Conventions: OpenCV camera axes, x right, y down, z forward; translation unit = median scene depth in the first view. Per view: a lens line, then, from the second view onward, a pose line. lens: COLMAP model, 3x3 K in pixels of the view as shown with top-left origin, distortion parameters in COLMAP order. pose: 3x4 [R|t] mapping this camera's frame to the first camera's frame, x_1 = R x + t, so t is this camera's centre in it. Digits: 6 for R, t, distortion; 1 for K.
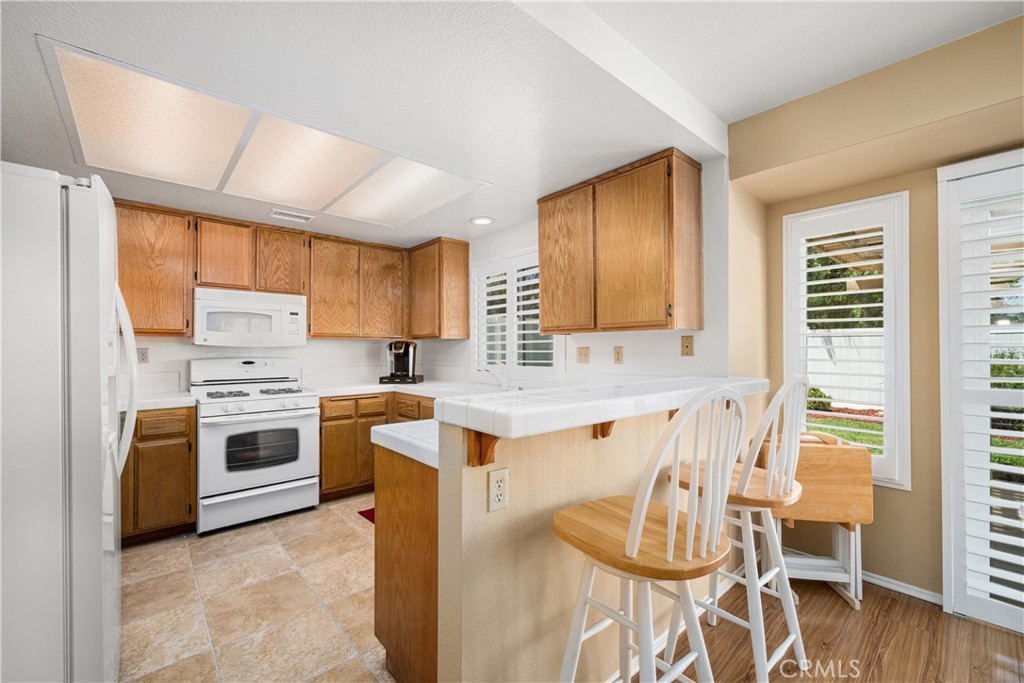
lens RADIAL K [[417.8, 0, 510.1], [0, 417.8, 357.2], [0, 0, 1]] dist [-0.000445, 0.000243]
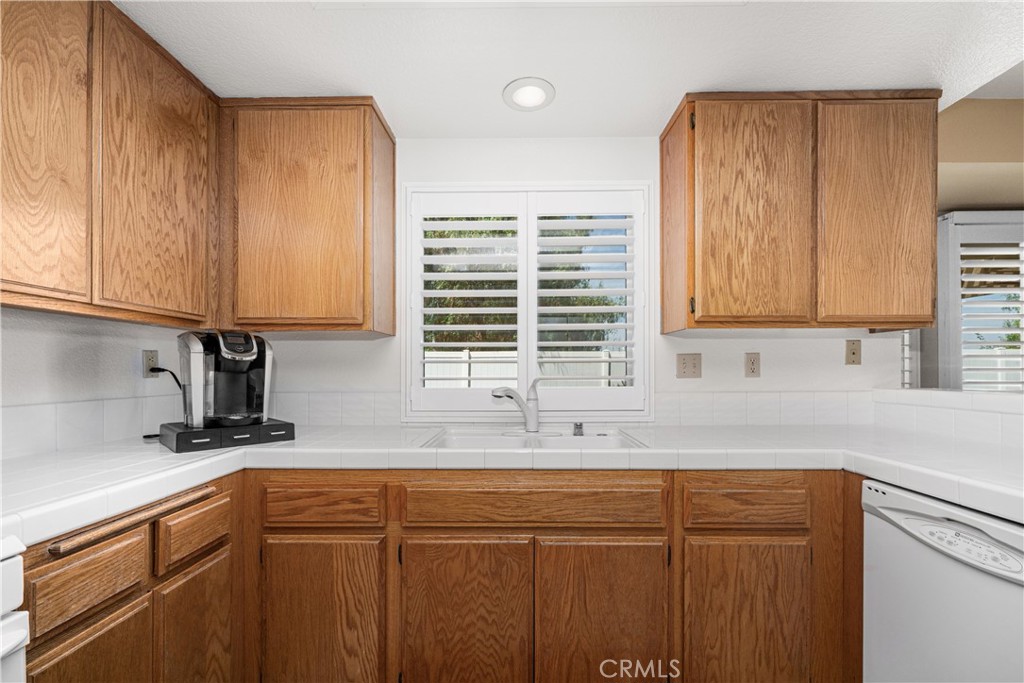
lens RADIAL K [[423.4, 0, 512.3], [0, 423.4, 370.6], [0, 0, 1]] dist [-0.000137, 0.000134]
pose [[0.670473, -0.000711, 0.741933, -0.549834], [0.012172, 0.999875, -0.010042, 0.006929], [-0.741834, 0.015764, 0.670399, 0.827470]]
